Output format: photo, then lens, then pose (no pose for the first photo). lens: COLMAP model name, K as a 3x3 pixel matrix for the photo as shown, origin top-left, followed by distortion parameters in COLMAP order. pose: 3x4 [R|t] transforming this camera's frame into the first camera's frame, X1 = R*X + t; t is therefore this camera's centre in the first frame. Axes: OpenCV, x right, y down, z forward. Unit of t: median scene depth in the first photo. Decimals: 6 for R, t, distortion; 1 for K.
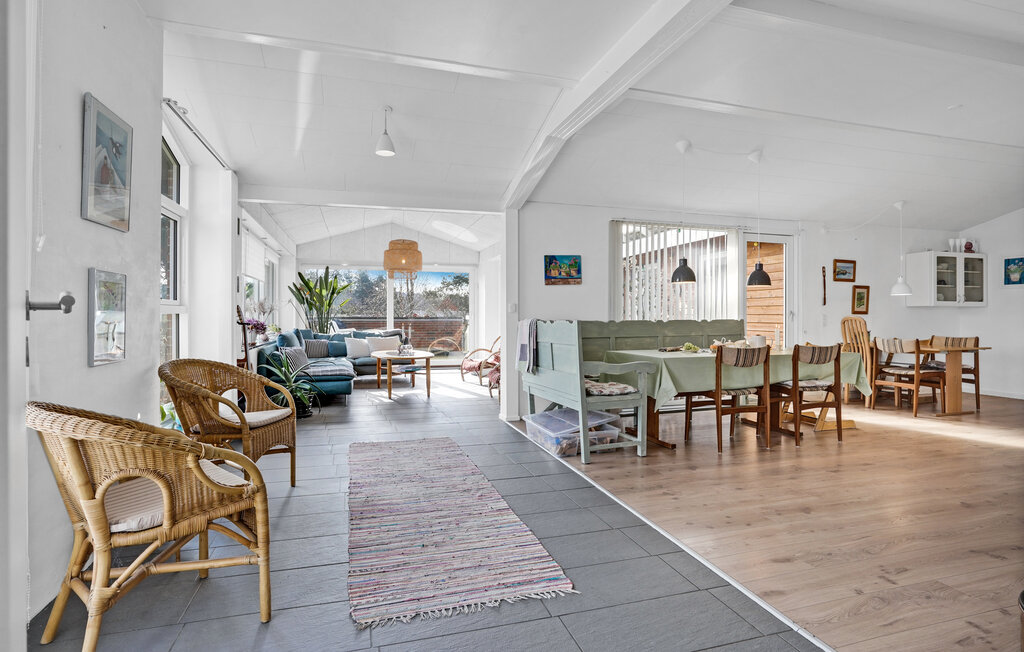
lens RADIAL K [[505.5, 0, 508.8], [0, 505.5, 318.9], [0, 0, 1]] dist [0.000726, 0.000038]
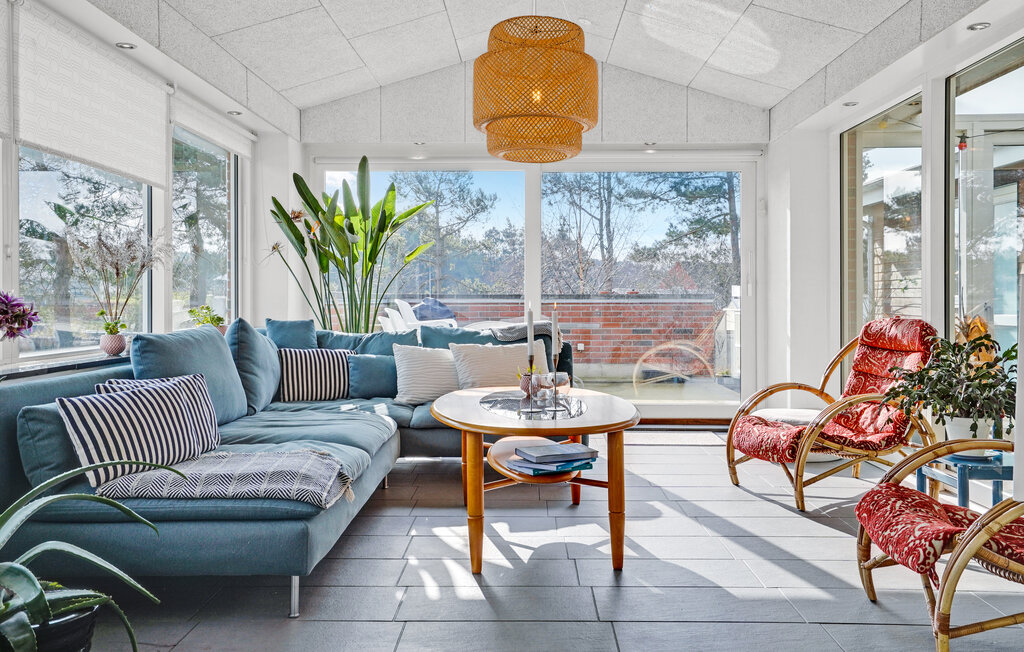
lens RADIAL K [[808.2, 0, 509.3], [0, 808.2, 318.1], [0, 0, 1]] dist [0.016357, 0.002946]
pose [[0.947863, 0.000070, -0.318678, -0.061358], [0.004880, 0.999880, 0.014735, 0.009976], [0.318641, -0.015522, 0.947749, 0.462818]]
